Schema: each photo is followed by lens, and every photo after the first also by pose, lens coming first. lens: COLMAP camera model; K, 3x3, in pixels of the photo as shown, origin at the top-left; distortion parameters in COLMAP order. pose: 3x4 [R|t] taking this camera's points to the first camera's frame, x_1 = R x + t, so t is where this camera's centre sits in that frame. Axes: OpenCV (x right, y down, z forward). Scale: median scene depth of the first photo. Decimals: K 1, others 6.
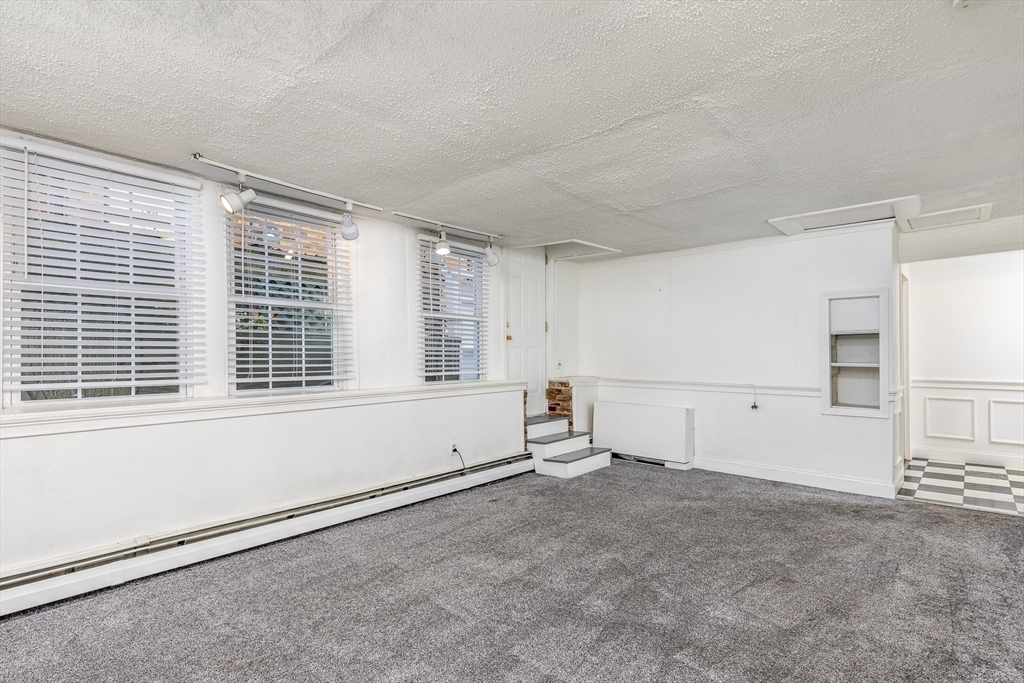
lens RADIAL K [[519.1, 0, 503.4], [0, 519.1, 343.3], [0, 0, 1]] dist [-0.001334, 0.000652]
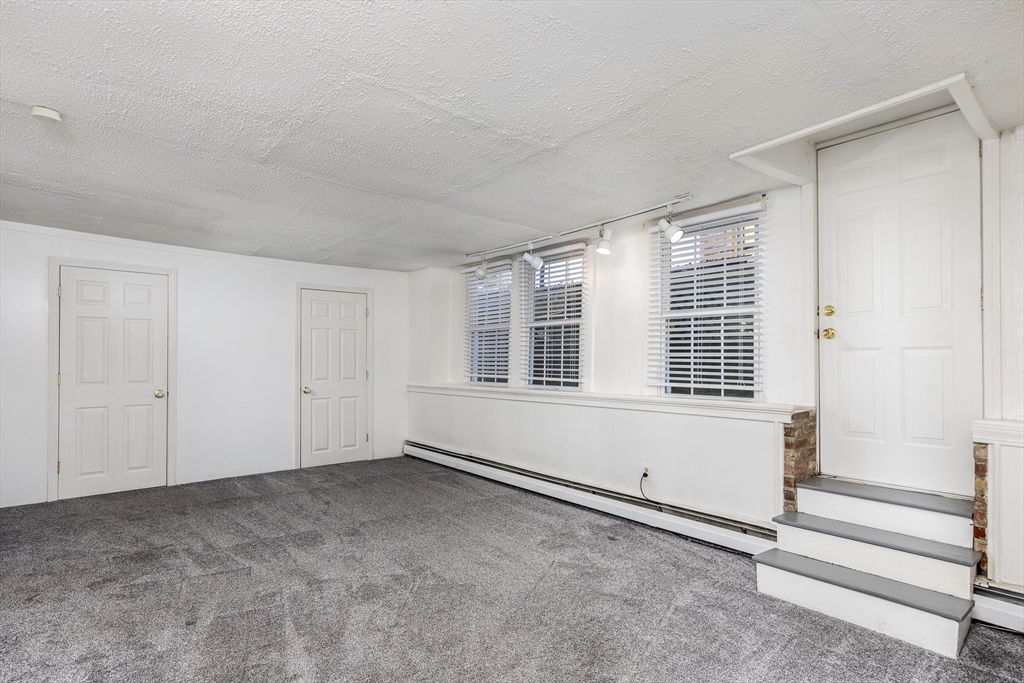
lens RADIAL K [[519.1, 0, 503.3], [0, 519.1, 350.5], [0, 0, 1]] dist [-0.001334, 0.000652]
pose [[-0.164667, -0.023859, -0.986061, 0.900844], [0.012476, 0.999577, -0.026269, 0.026835], [0.986270, -0.016627, -0.164299, 1.054486]]
